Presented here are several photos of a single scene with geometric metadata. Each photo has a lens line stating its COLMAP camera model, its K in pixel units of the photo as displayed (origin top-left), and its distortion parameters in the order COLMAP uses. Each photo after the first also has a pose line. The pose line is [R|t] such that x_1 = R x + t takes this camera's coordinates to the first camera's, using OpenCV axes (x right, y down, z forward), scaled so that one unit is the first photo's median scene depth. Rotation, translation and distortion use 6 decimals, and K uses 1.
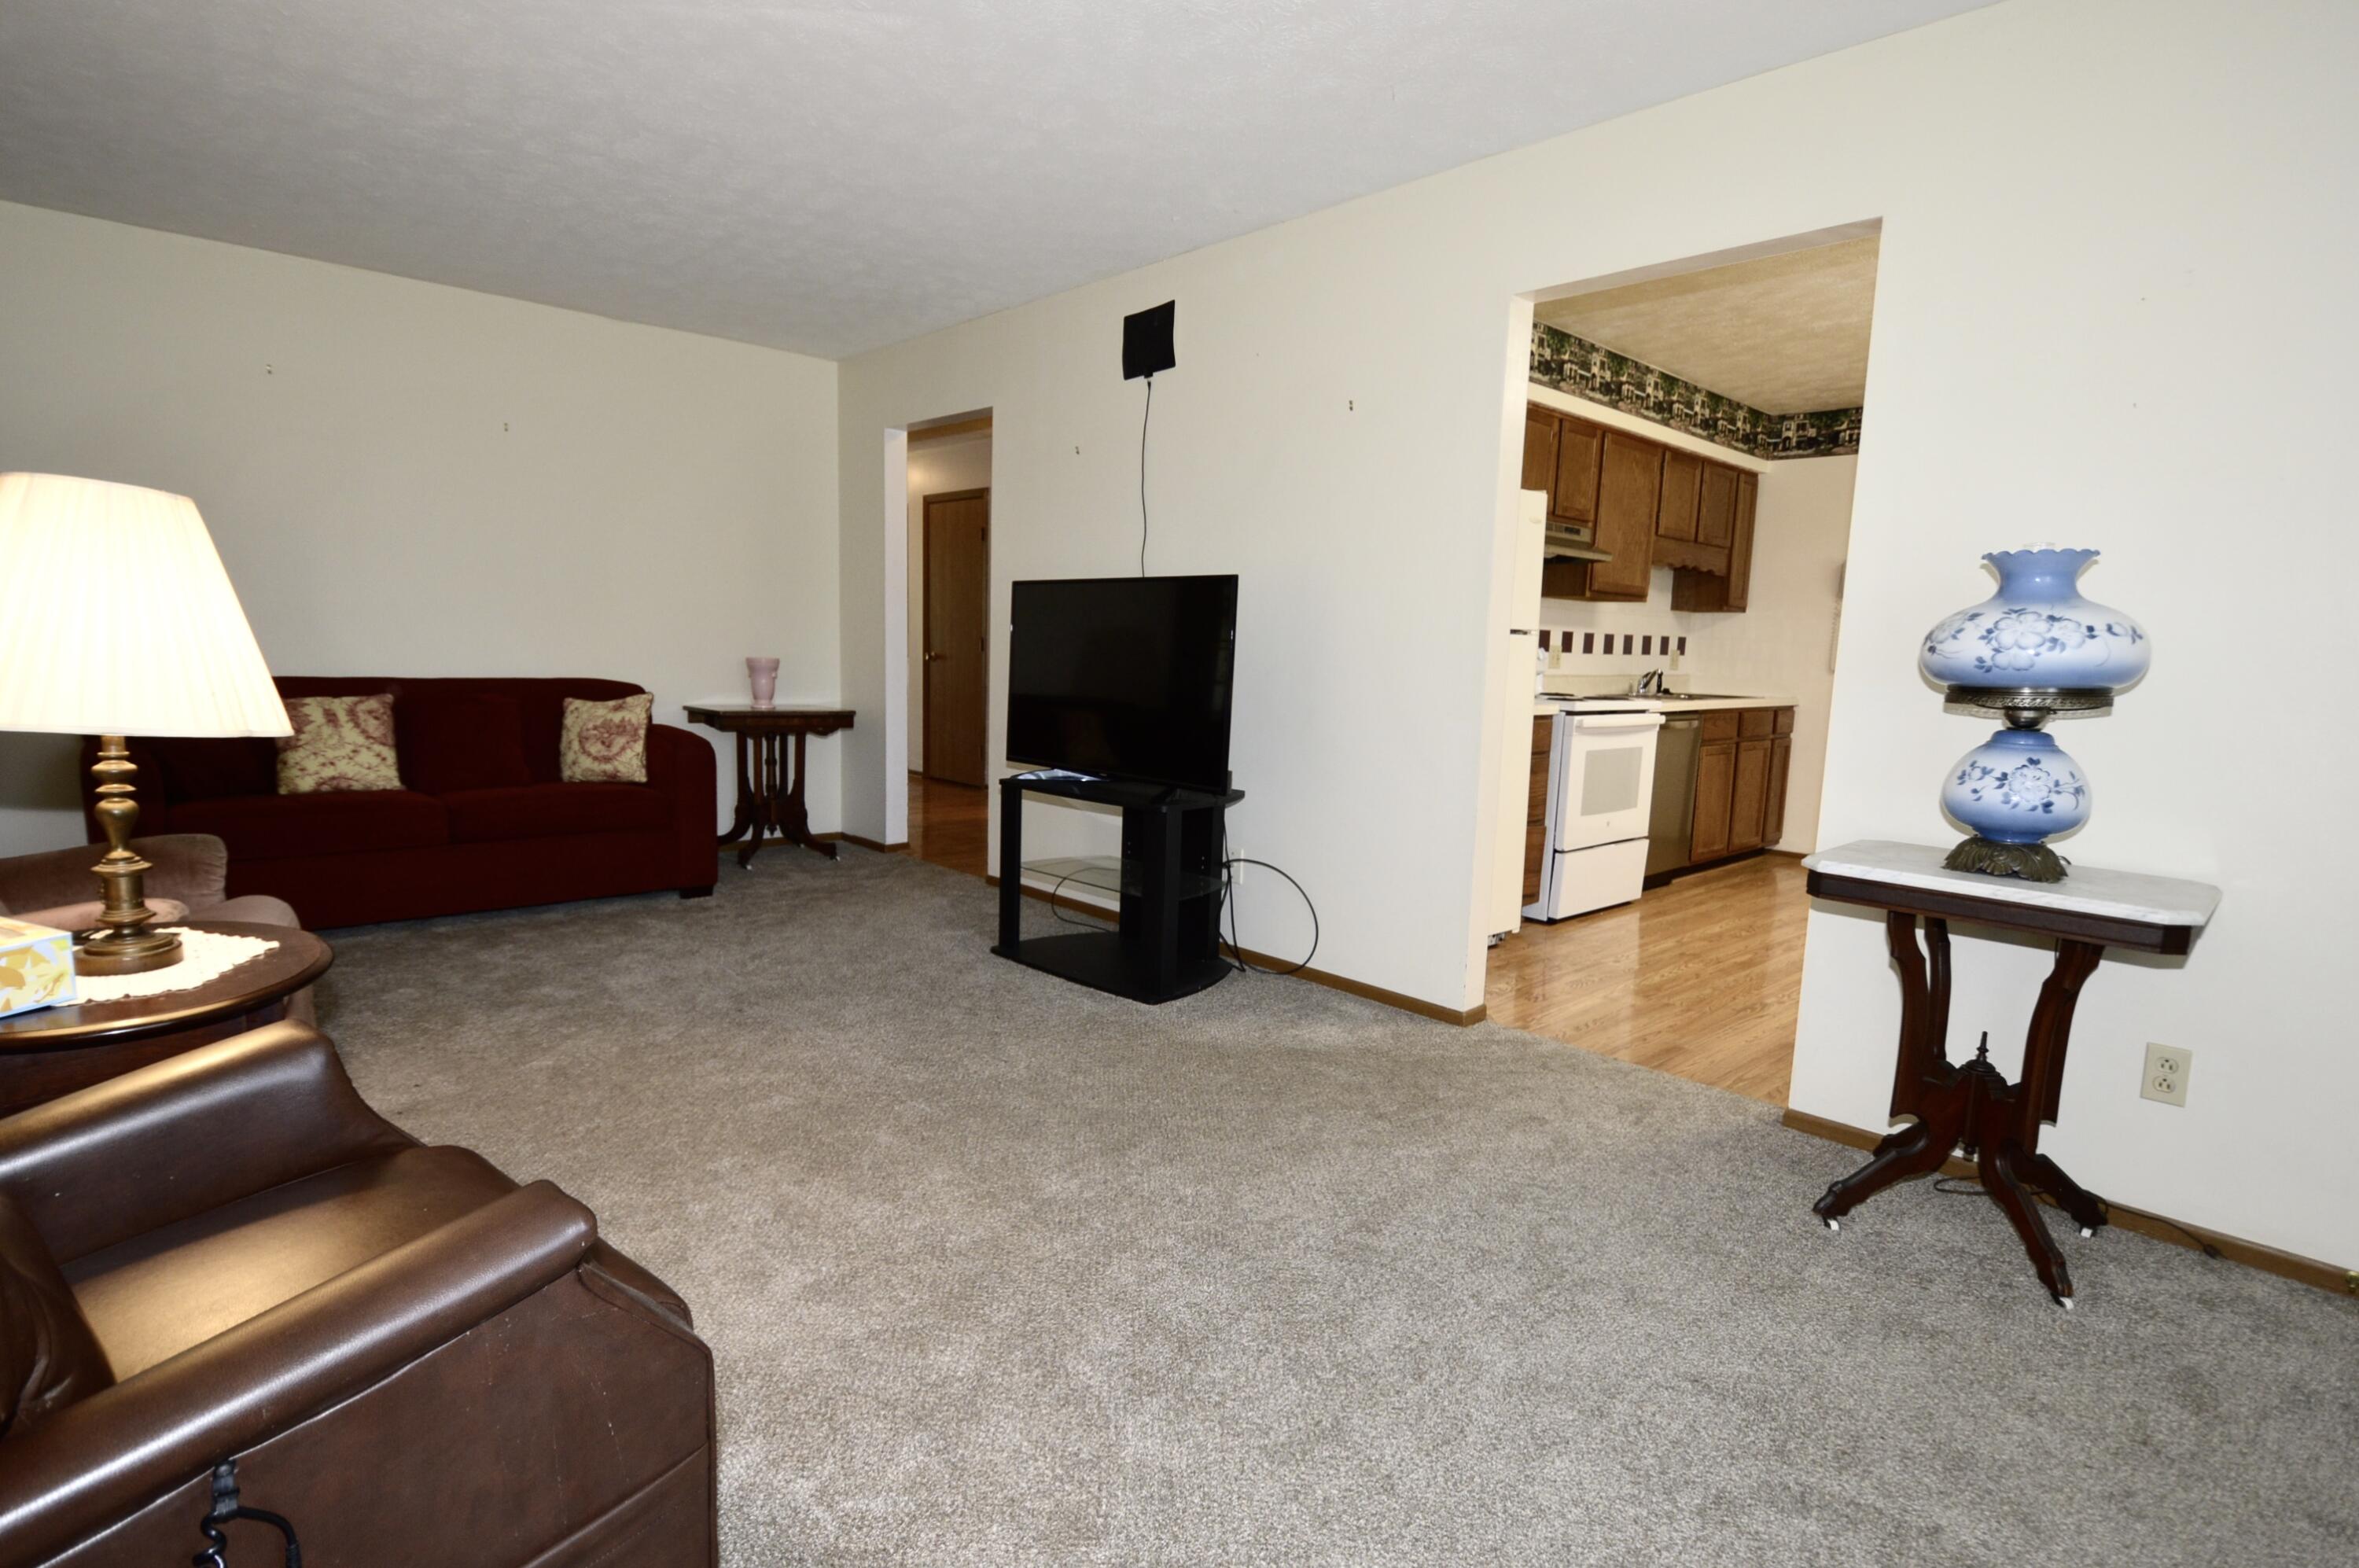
lens RADIAL K [[1163.0, 0, 1173.5], [0, 1163.0, 806.6], [0, 0, 1]] dist [0.003064, -0.013294]
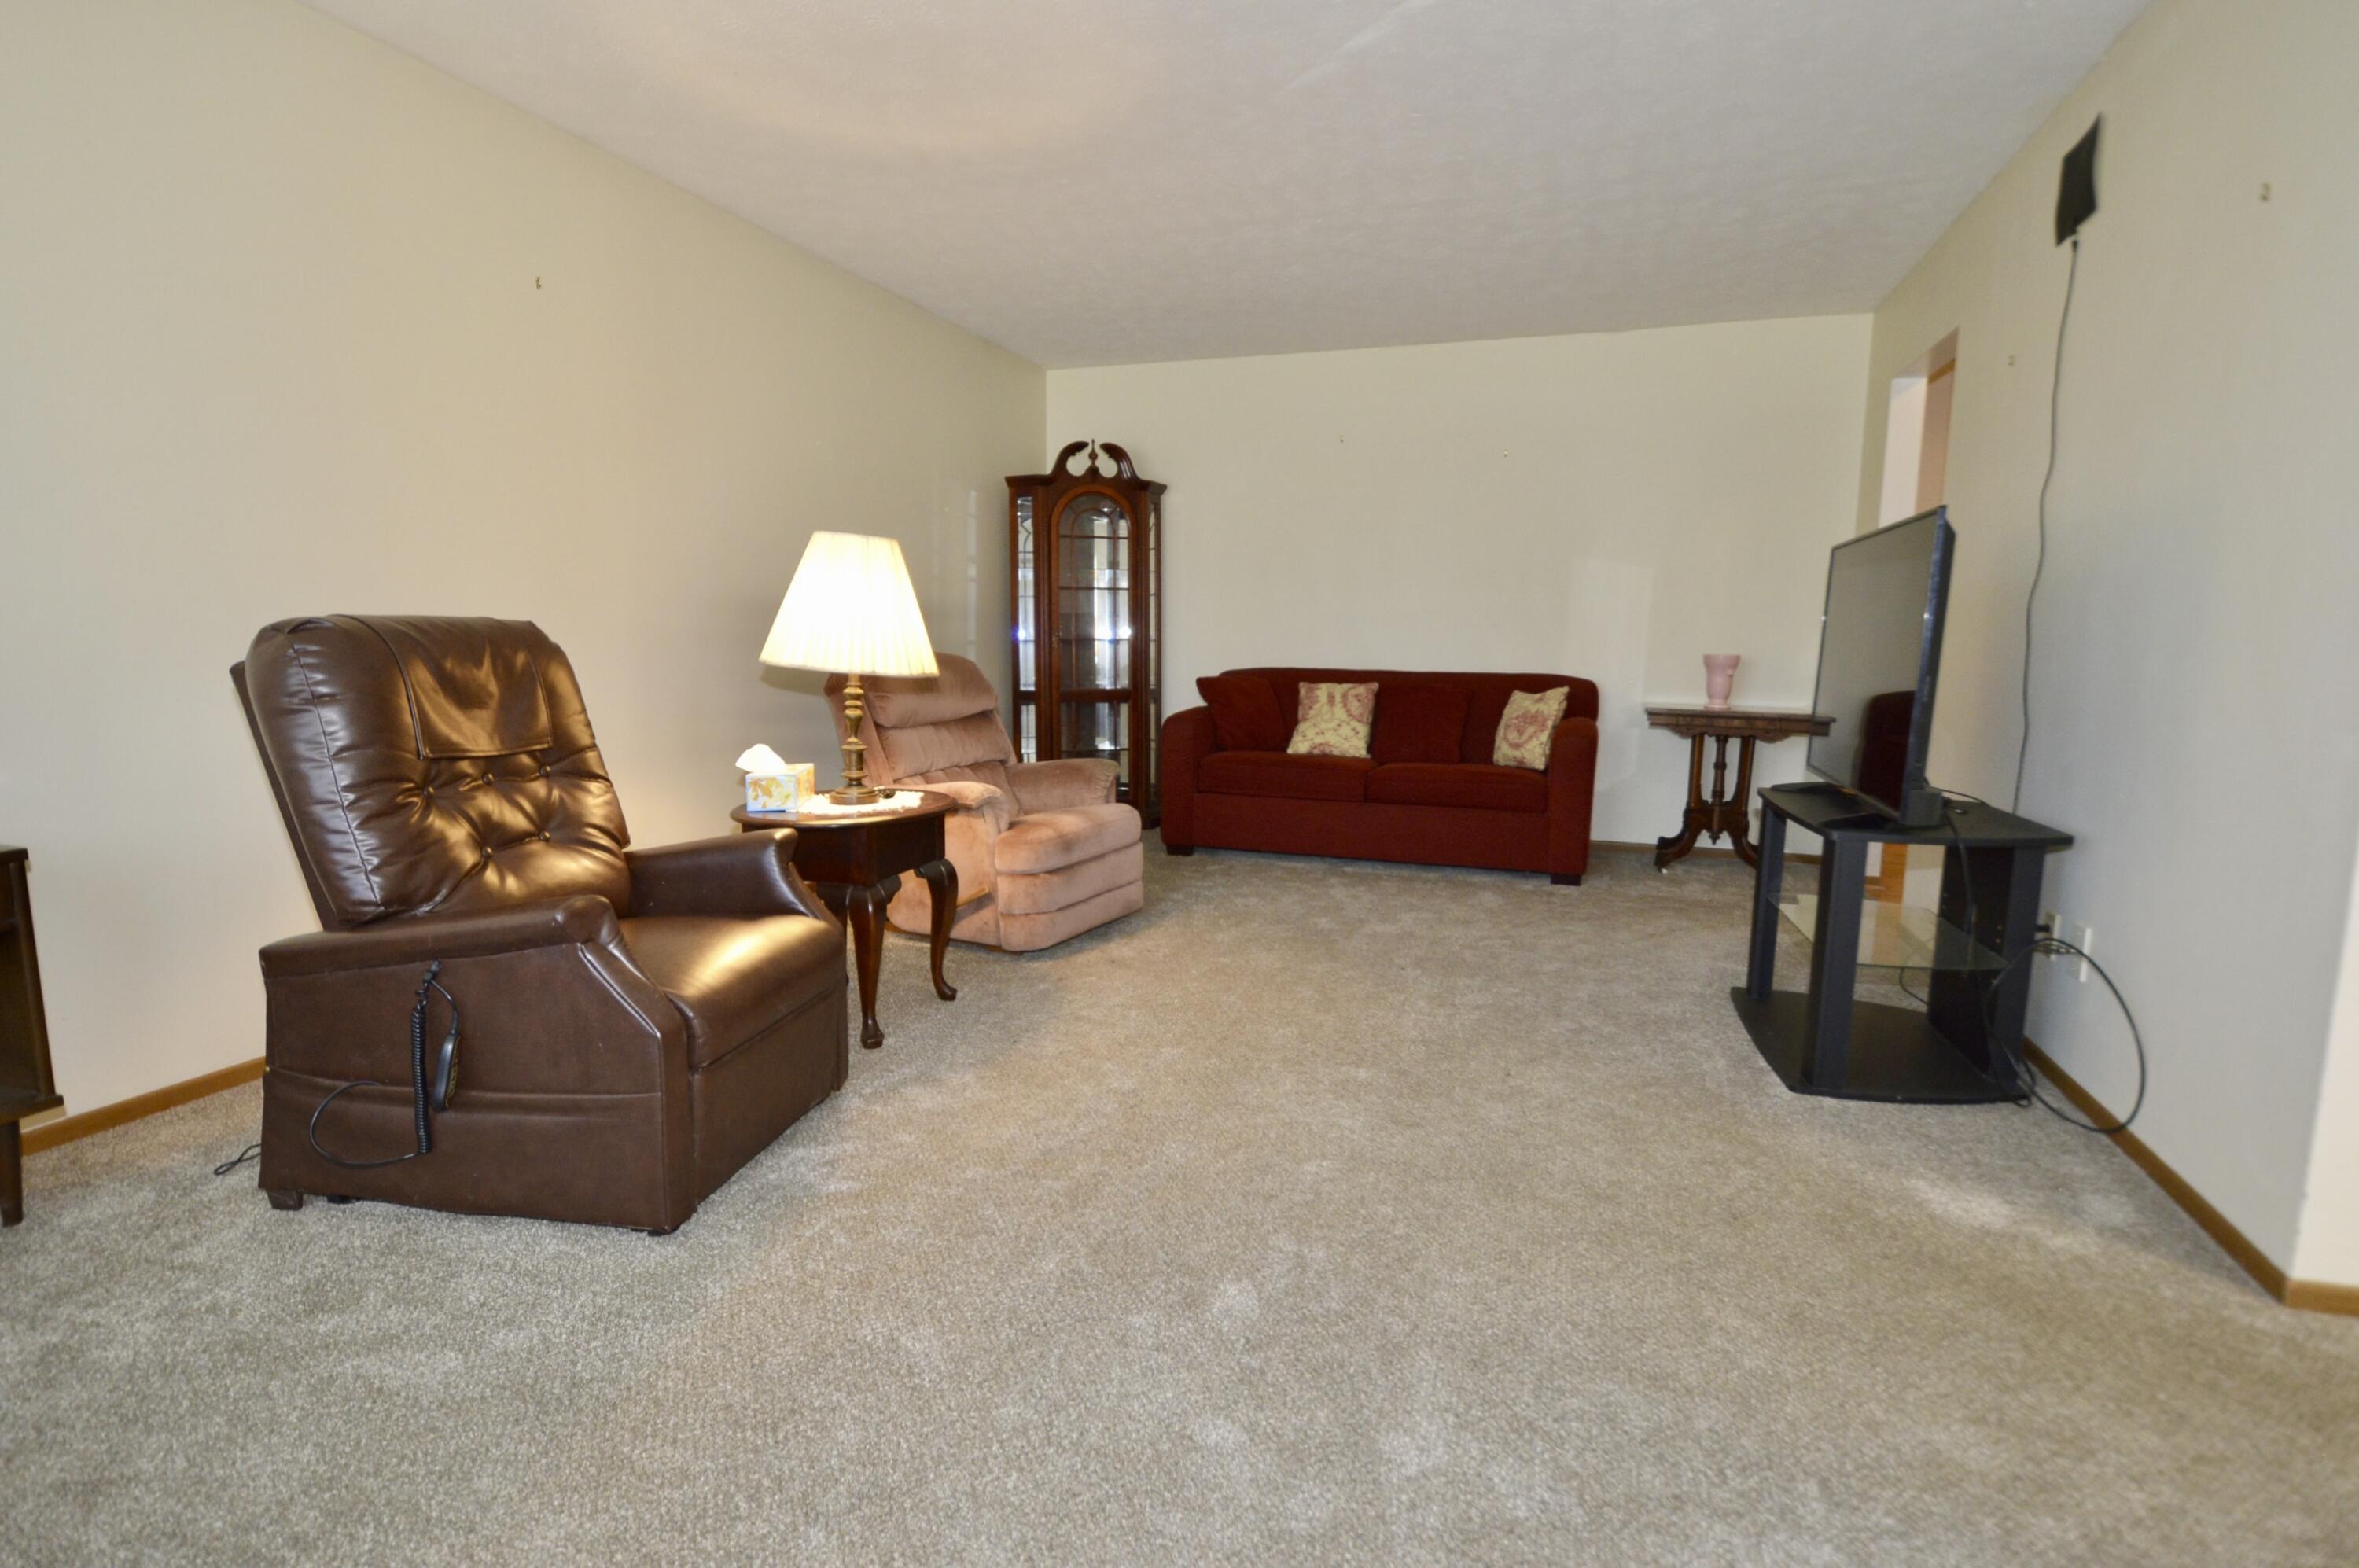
lens RADIAL K [[1163.0, 0, 1173.5], [0, 1163.0, 806.6], [0, 0, 1]] dist [0.003064, -0.013294]
pose [[0.468288, 0.103029, -0.877548, 0.352850], [-0.118997, 0.991484, 0.052905, -0.004209], [0.875526, 0.079651, 0.476561, 0.222231]]
